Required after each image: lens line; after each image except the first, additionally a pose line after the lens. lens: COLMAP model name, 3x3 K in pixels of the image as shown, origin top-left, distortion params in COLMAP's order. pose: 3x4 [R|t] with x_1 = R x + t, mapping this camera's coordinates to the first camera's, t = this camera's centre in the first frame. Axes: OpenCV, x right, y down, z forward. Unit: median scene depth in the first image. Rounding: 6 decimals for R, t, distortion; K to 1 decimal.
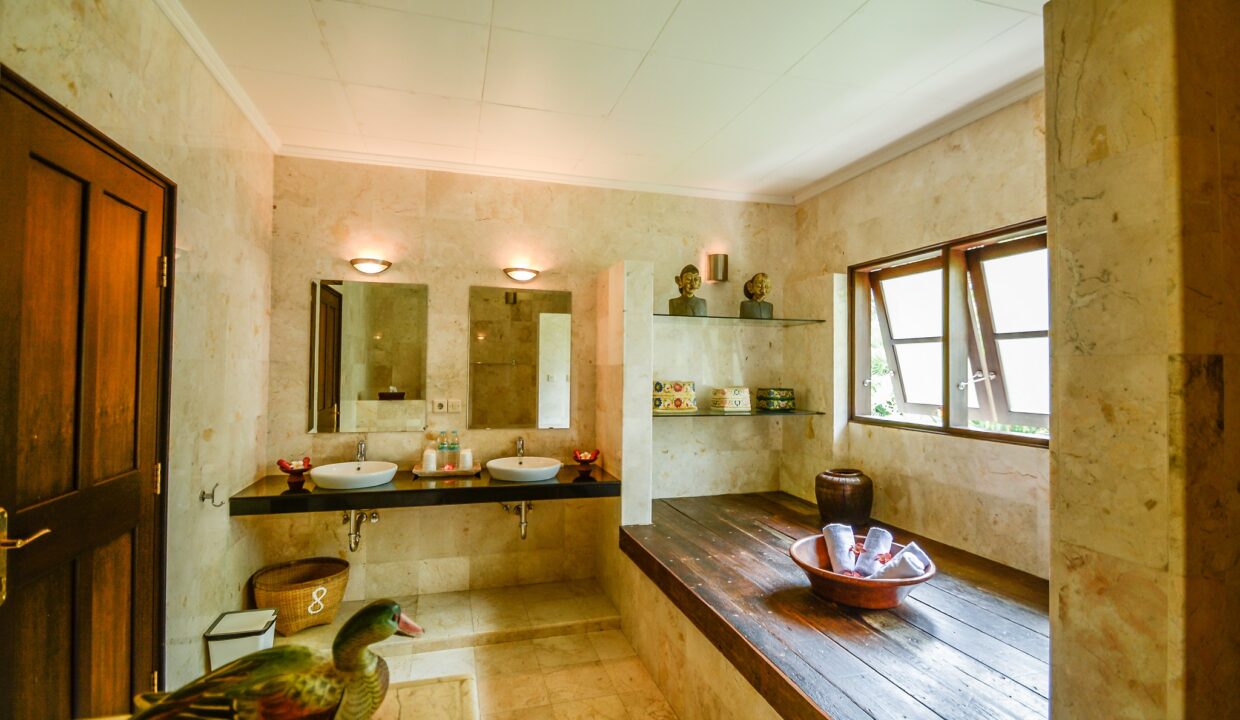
lens RADIAL K [[580.8, 0, 620.0], [0, 580.8, 360.0], [0, 0, 1]] dist [0.013732, 0.000186]
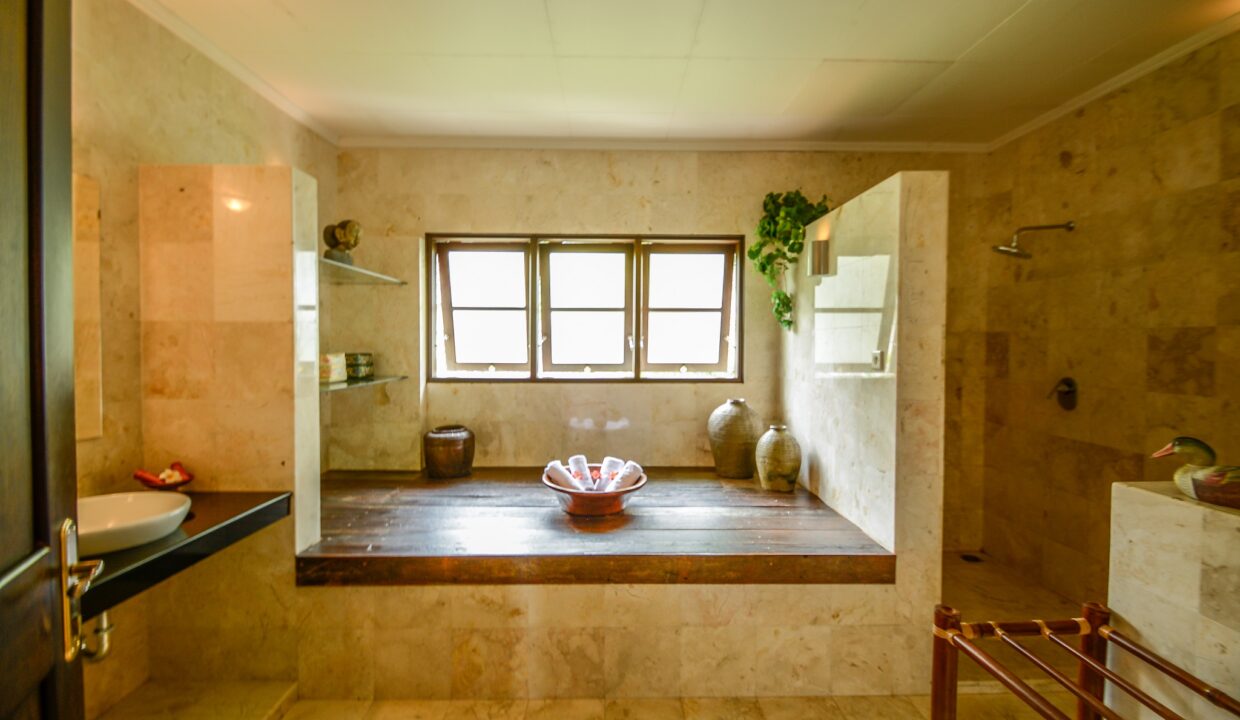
lens RADIAL K [[544.9, 0, 620.0], [0, 544.9, 360.0], [0, 0, 1]] dist [0.015399, -0.018501]
pose [[0.251559, -0.037660, 0.967109, -0.506836], [-0.016180, 0.998939, 0.043108, 0.018485], [-0.967707, -0.026492, 0.250683, 0.457850]]
